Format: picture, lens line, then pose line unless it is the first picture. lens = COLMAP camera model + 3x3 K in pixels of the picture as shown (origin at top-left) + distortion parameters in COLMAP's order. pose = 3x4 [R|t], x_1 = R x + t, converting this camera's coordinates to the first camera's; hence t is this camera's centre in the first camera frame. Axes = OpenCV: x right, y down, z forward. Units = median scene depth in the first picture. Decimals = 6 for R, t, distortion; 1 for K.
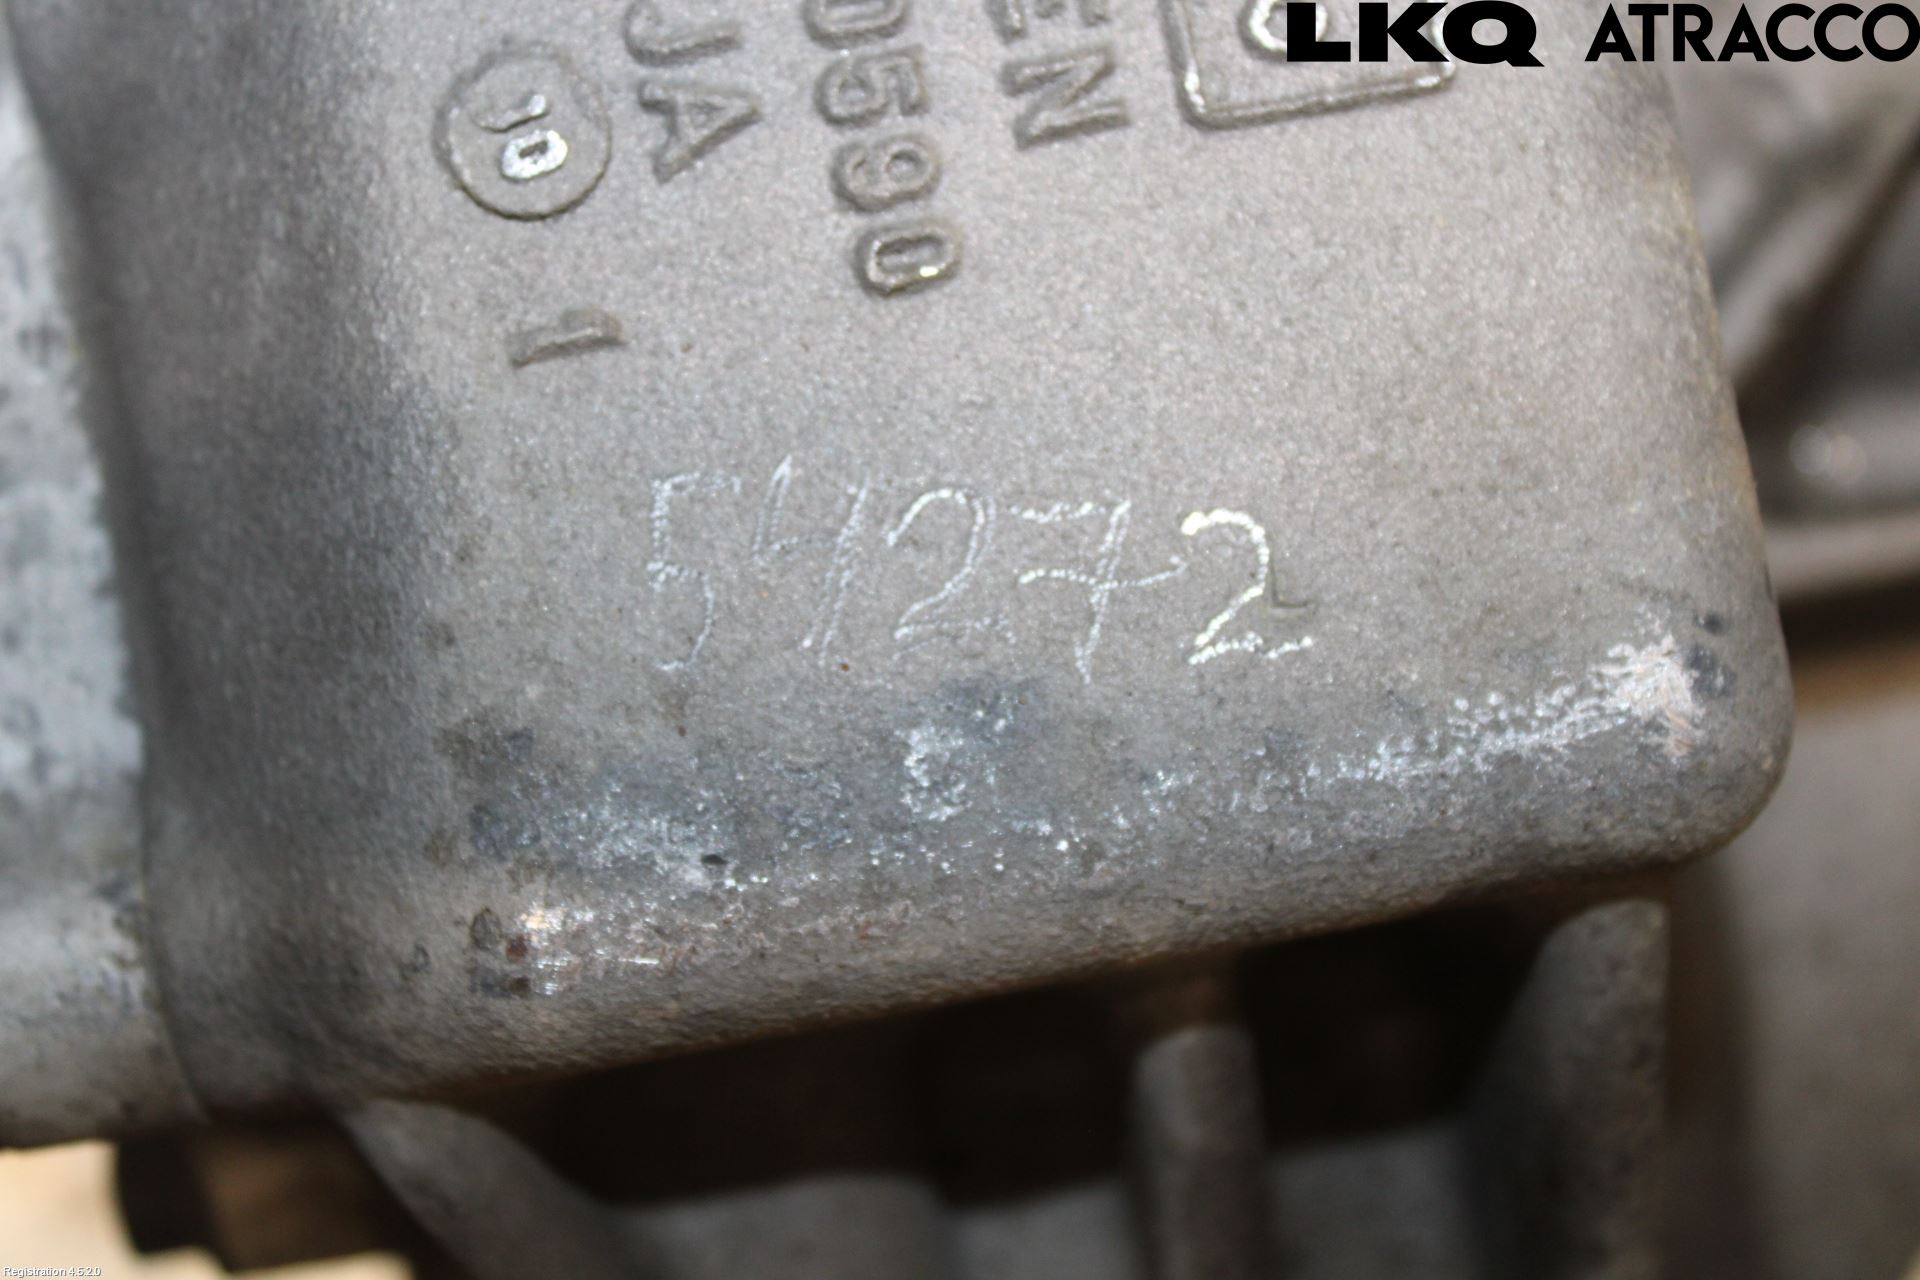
lens RADIAL K [[3511.2, 0, 957.3], [0, 3511.2, 641.4], [0, 0, 1]] dist [-0.002147, 0.000000]
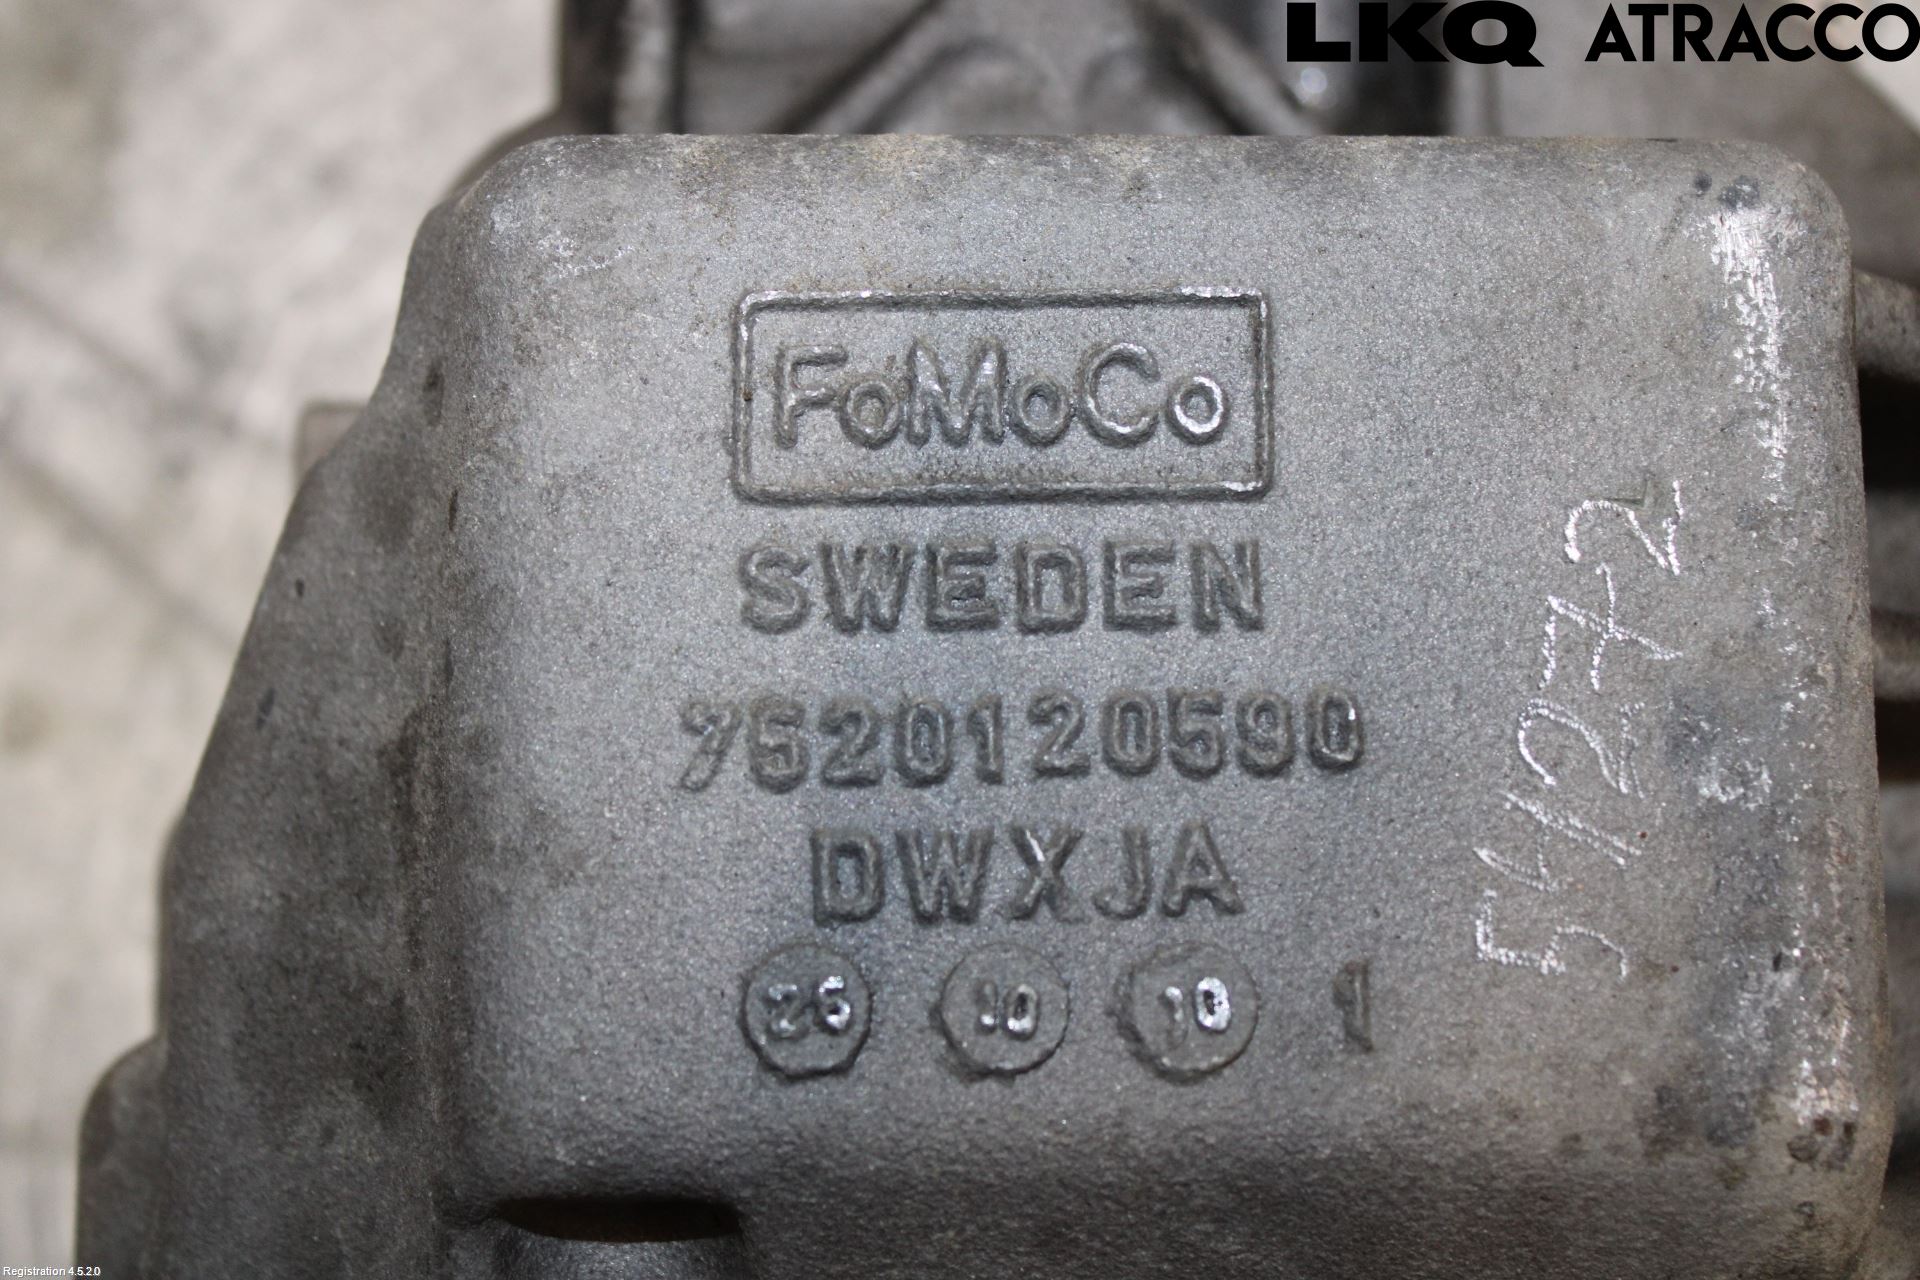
lens RADIAL K [[3511.2, 0, 958.9], [0, 3511.2, 637.3], [0, 0, 1]] dist [-0.002147, 0.000000]
pose [[0.176794, -0.973172, 0.147238, -0.194198], [0.977694, 0.190876, 0.087643, -0.362714], [-0.113395, 0.128459, 0.985211, -0.244666]]
